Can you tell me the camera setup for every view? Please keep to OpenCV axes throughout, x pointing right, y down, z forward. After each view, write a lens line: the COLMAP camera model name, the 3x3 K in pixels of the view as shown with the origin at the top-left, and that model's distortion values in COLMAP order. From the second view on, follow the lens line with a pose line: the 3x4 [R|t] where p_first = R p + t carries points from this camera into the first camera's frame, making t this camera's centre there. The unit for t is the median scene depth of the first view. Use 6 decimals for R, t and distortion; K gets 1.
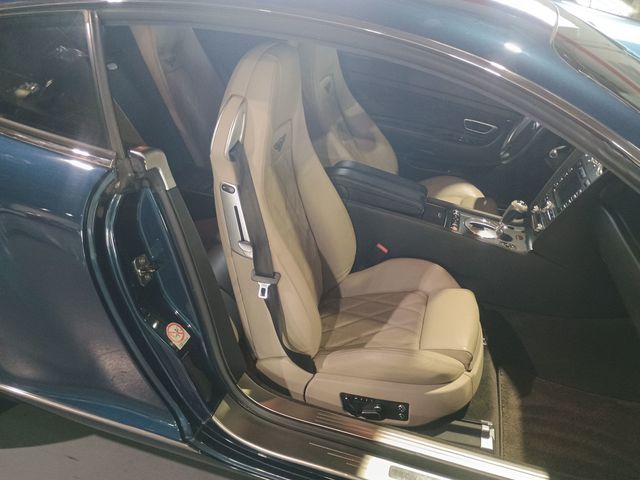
lens RADIAL K [[552.3, 0, 316.4], [0, 552.3, 239.3], [0, 0, 1]] dist [0.055776, -0.075933]
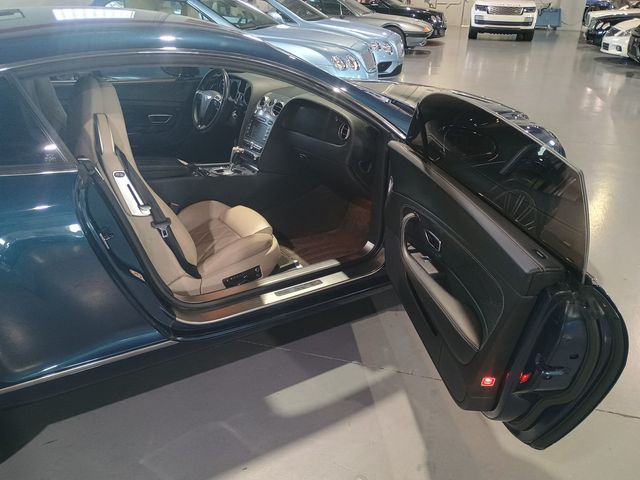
lens RADIAL K [[552.3, 0, 319.2], [0, 552.3, 240.9], [0, 0, 1]] dist [0.055776, -0.075933]
pose [[0.664689, -0.381758, 0.642223, -0.679531], [0.394991, 0.909203, 0.131652, 0.069674], [-0.634170, 0.166165, 0.755128, -0.353265]]
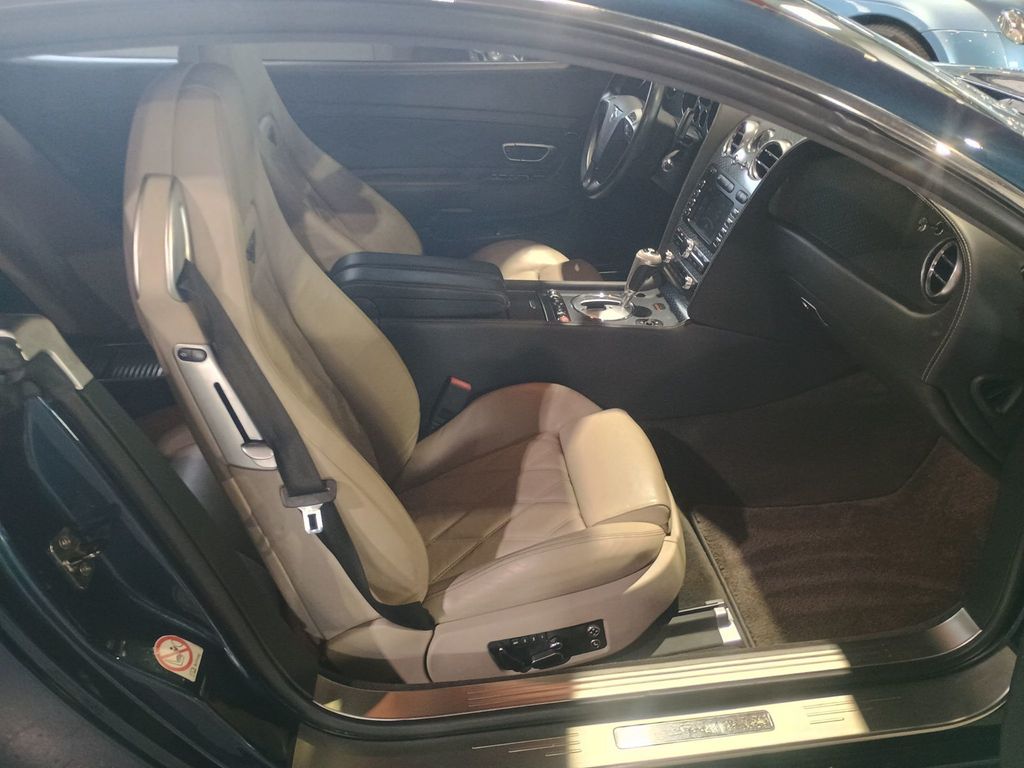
lens RADIAL K [[883.6, 0, 524.8], [0, 883.6, 395.4], [0, 0, 1]] dist [0.055776, -0.075933]
pose [[0.917184, -0.285600, 0.277860, -0.094743], [0.276761, 0.958281, 0.071419, -0.023132], [-0.286665, 0.011396, 0.957963, 0.094661]]
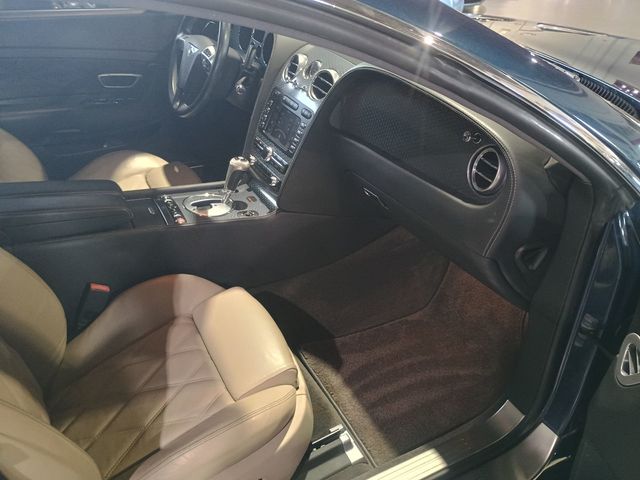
lens RADIAL K [[552.3, 0, 322.9], [0, 552.3, 242.6], [0, 0, 1]] dist [0.055776, -0.075933]
pose [[0.727471, -0.422073, 0.540963, -0.034083], [0.362213, 0.905841, 0.219666, -0.099556], [-0.582742, 0.036143, 0.811853, 0.313762]]
